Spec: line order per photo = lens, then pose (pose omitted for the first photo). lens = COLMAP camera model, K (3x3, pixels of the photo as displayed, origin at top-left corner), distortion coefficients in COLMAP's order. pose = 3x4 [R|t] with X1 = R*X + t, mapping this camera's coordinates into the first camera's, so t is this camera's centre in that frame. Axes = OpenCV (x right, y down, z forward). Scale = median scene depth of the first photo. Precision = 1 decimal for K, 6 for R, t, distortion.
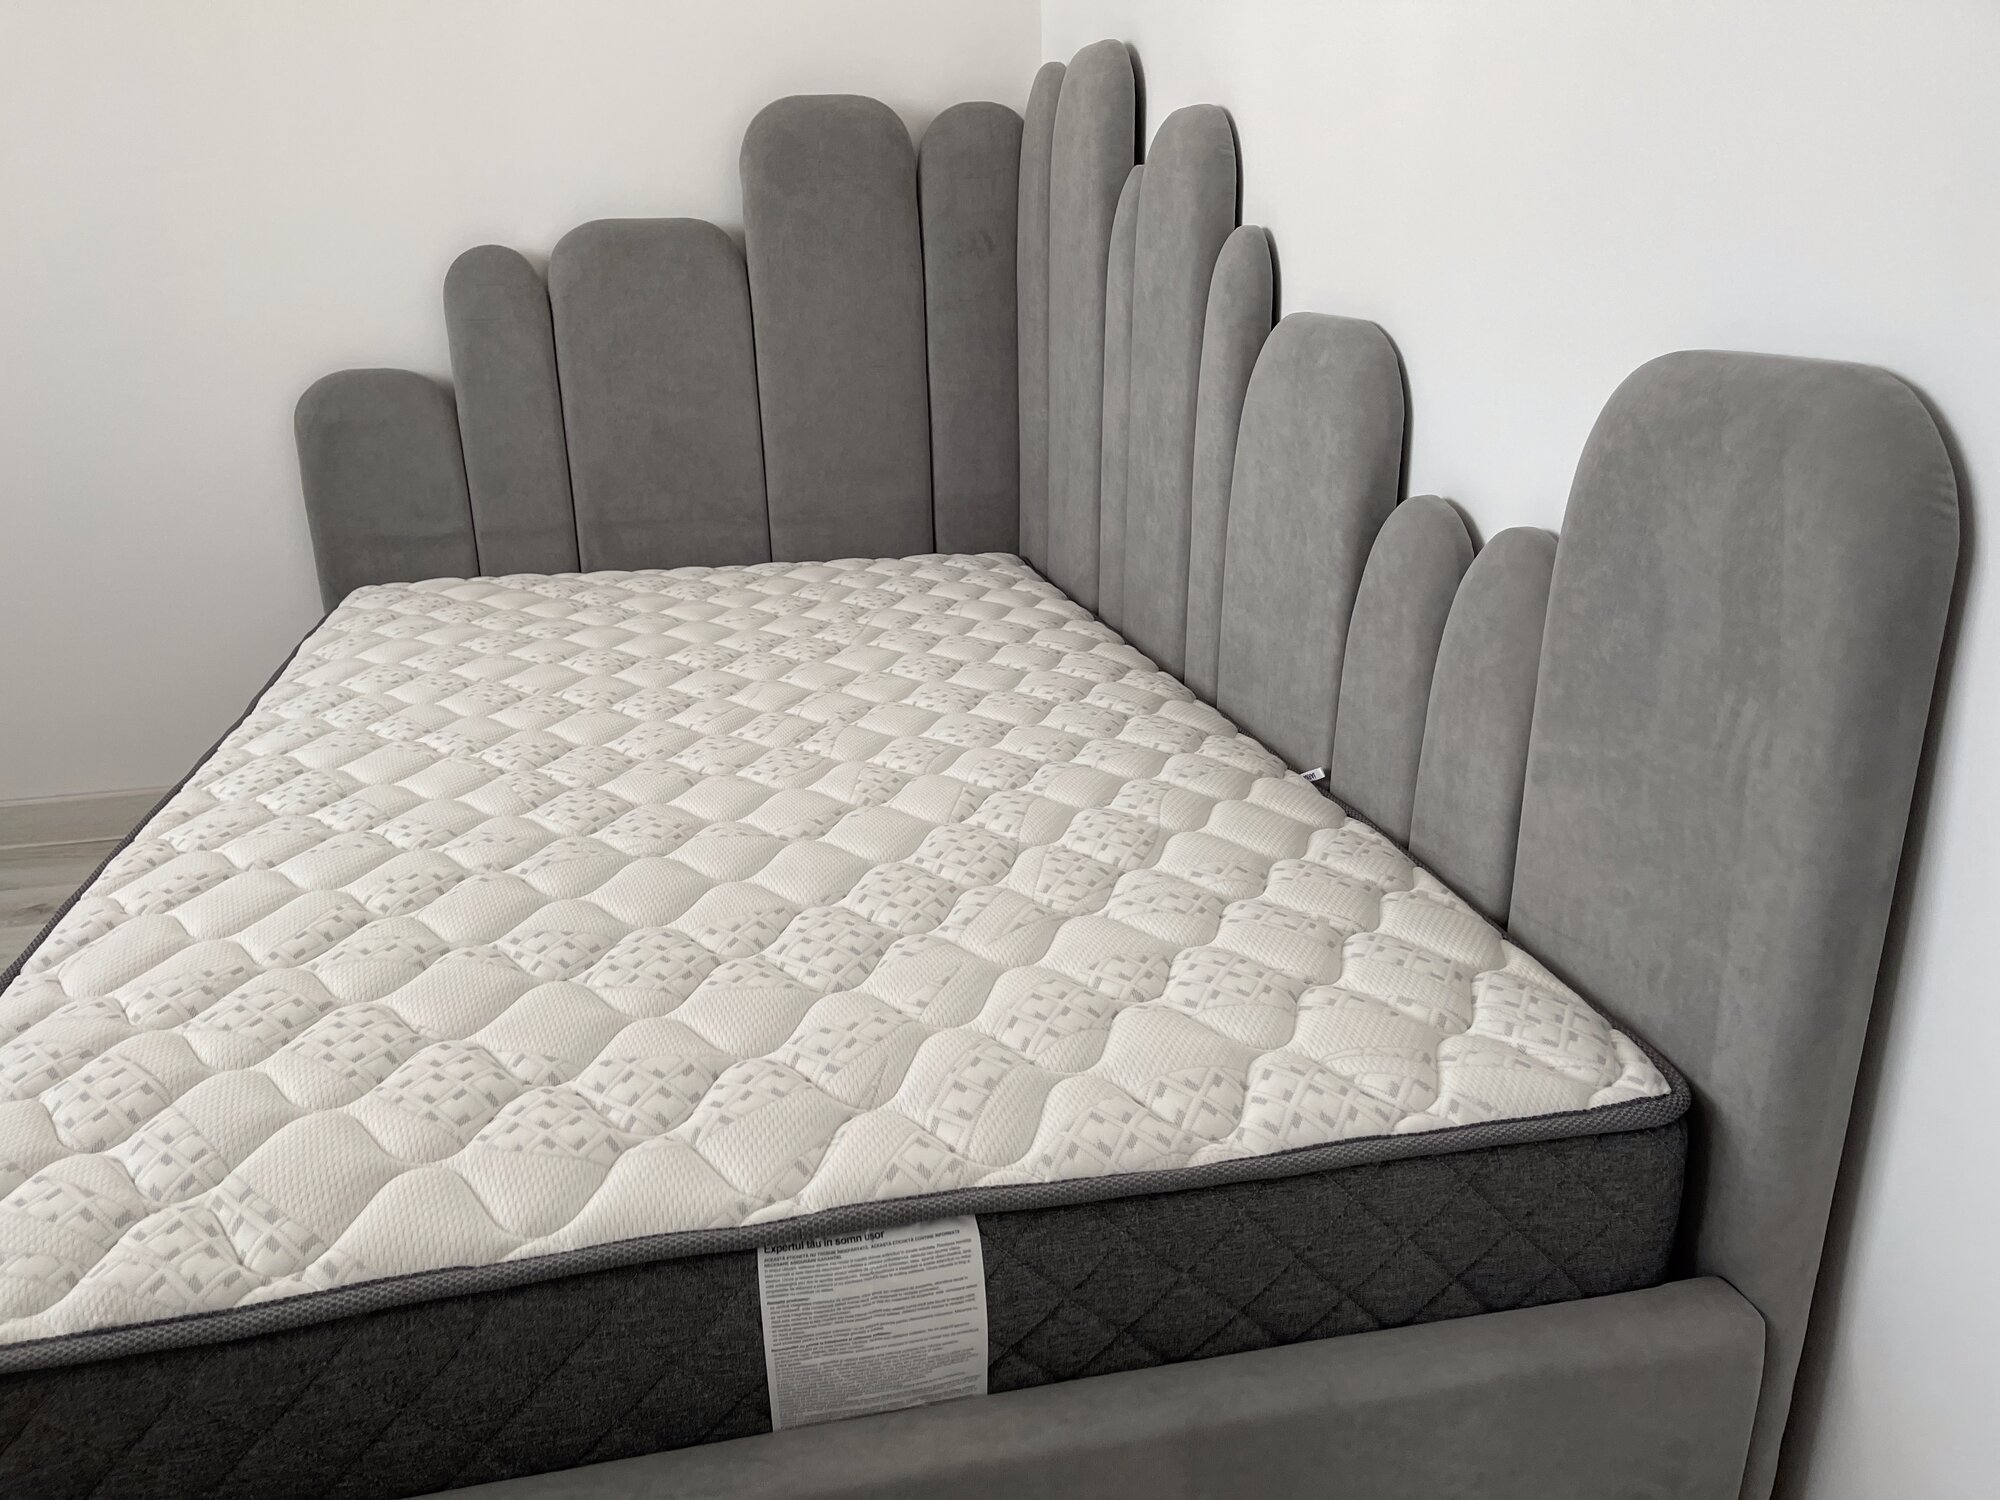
lens RADIAL K [[1504.4, 0, 991.9], [0, 1504.4, 765.7], [0, 0, 1]] dist [0.074209, -0.103872]
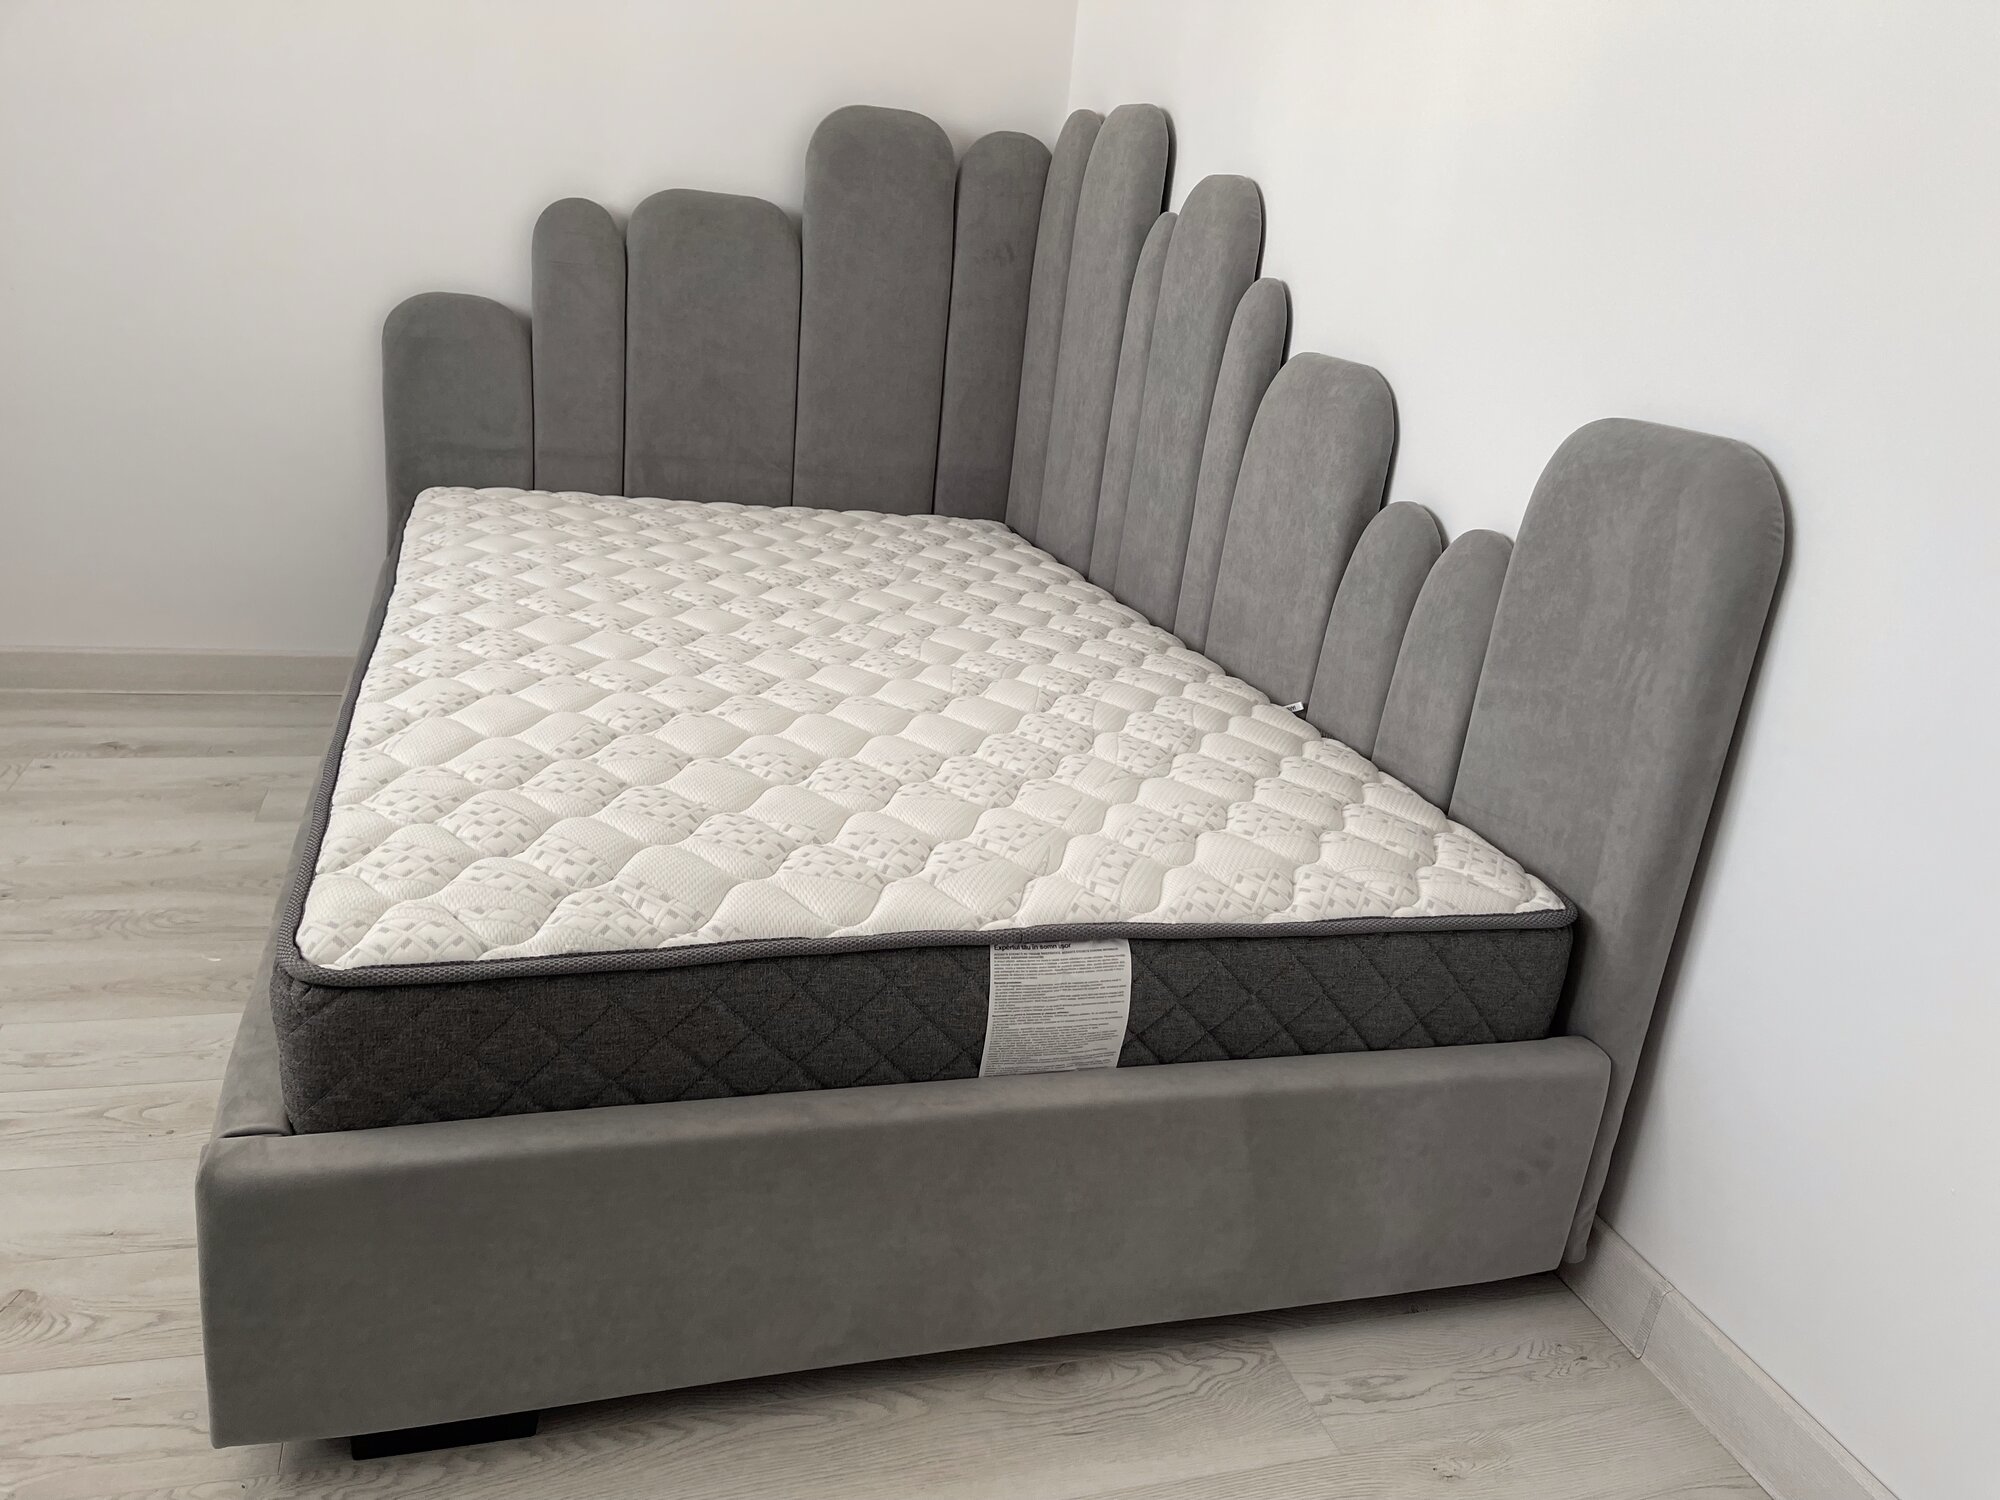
lens RADIAL K [[1512.0, 0, 1010.1], [0, 1512.0, 763.9], [0, 0, 1]] dist [0.078603, -0.113127]
pose [[0.988056, 0.088367, 0.126241, -0.228714], [-0.088854, 0.996043, -0.001783, 0.094424], [-0.125899, -0.009456, 0.991998, -0.324384]]
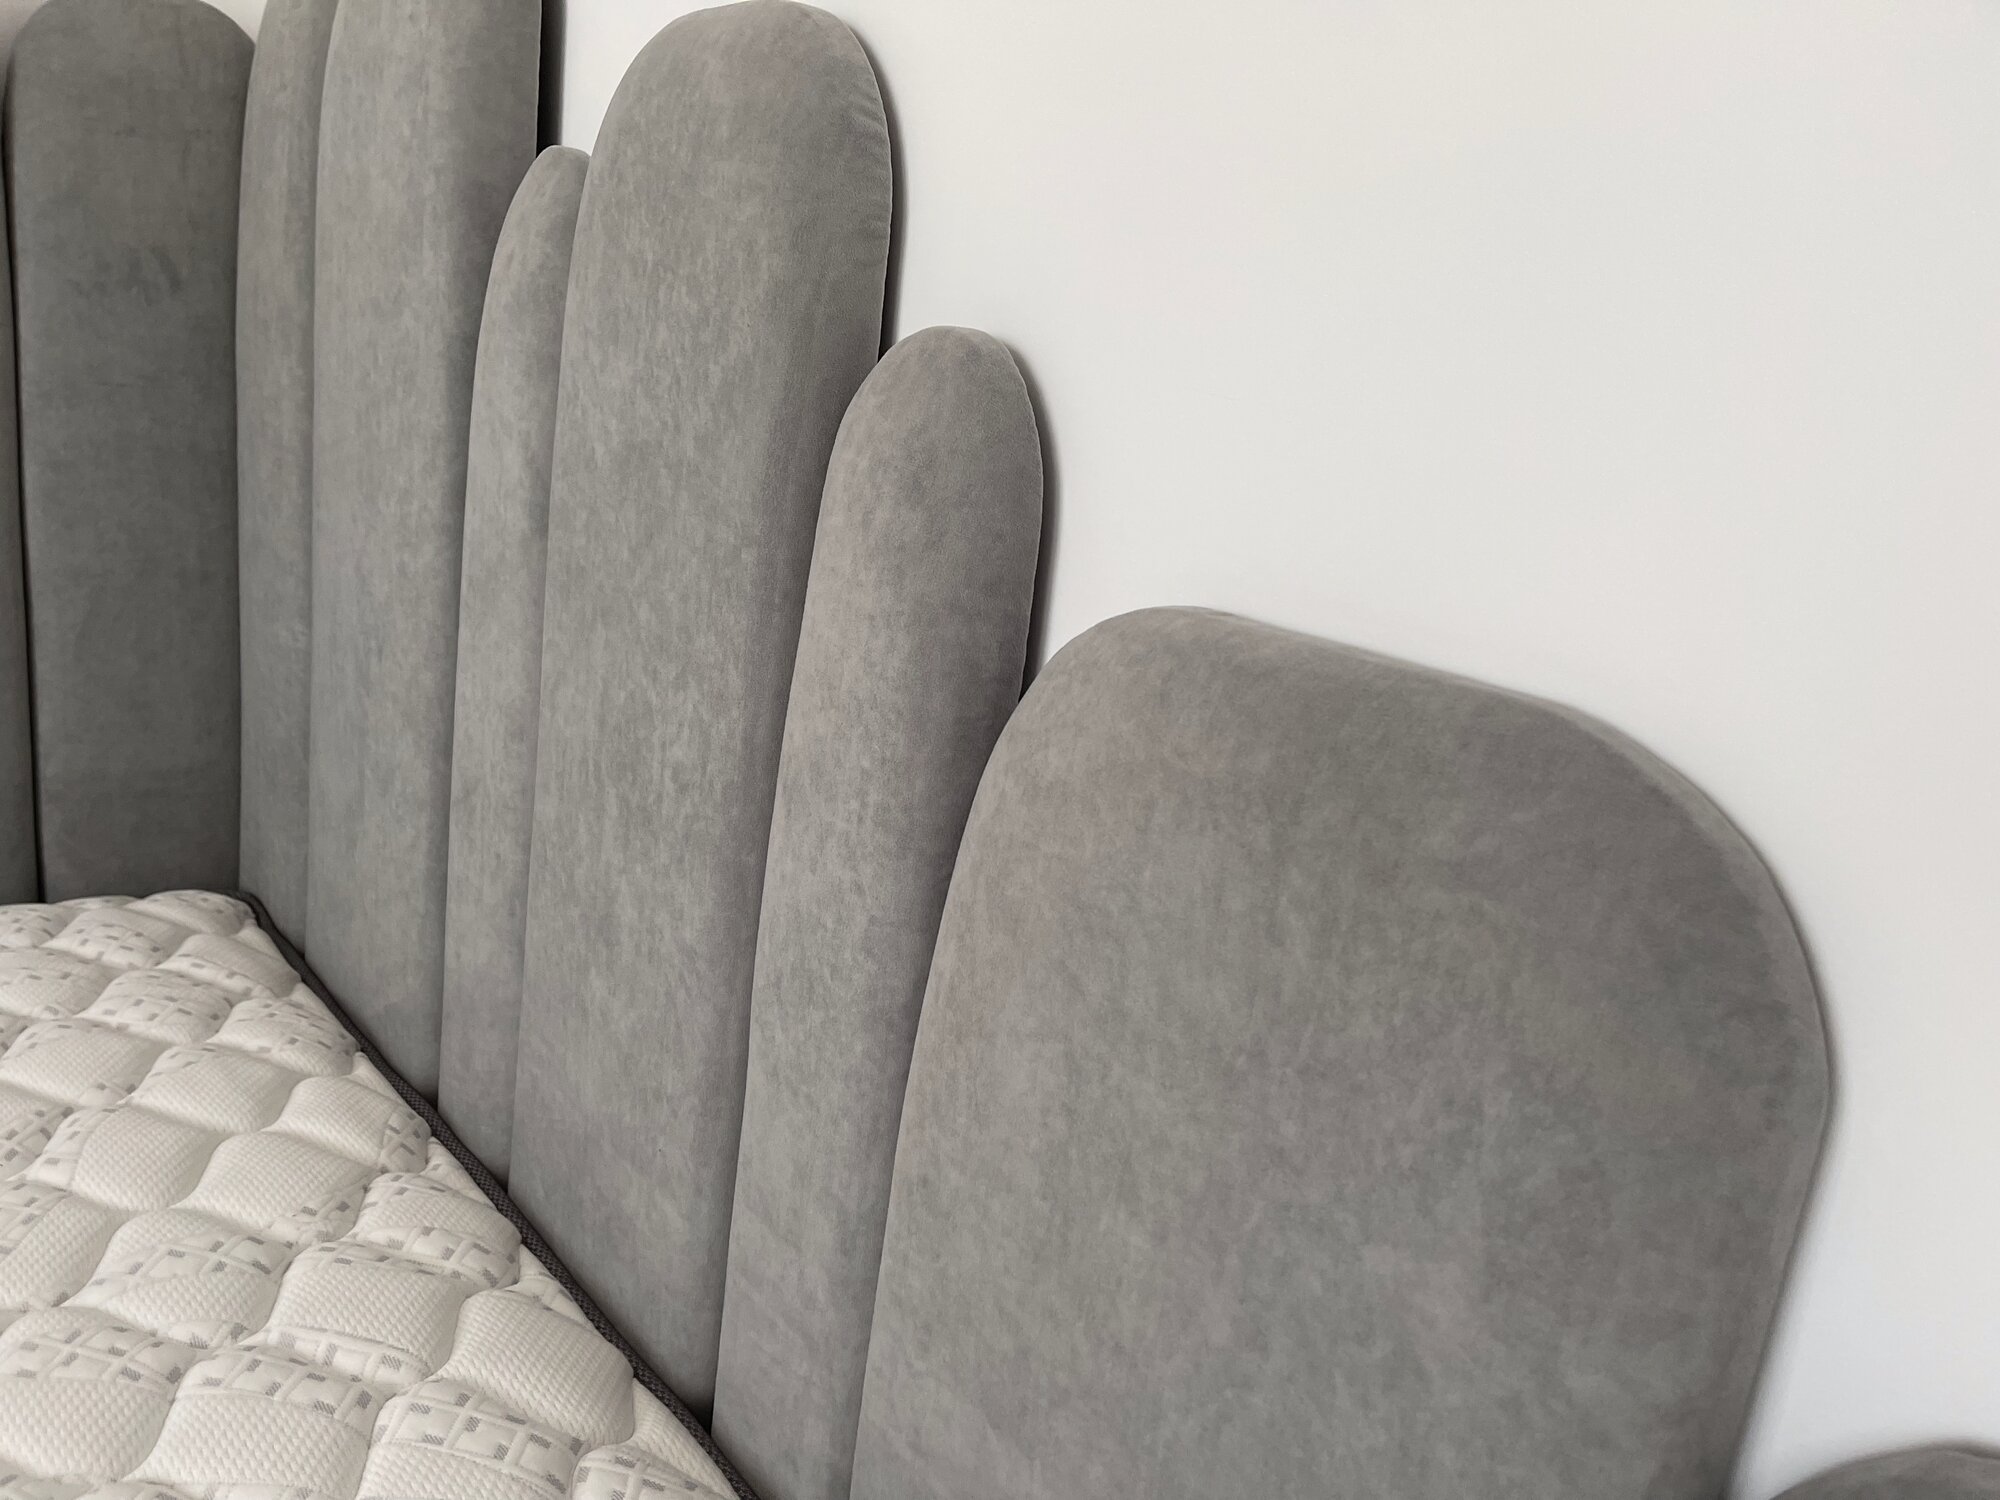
lens RADIAL K [[1504.4, 0, 991.9], [0, 1504.4, 765.7], [0, 0, 1]] dist [0.074209, -0.103872]
pose [[0.886865, 0.006434, 0.461984, 0.012691], [0.021970, 0.998185, -0.056077, -0.308841], [-0.461506, 0.059882, 0.885114, 0.911482]]
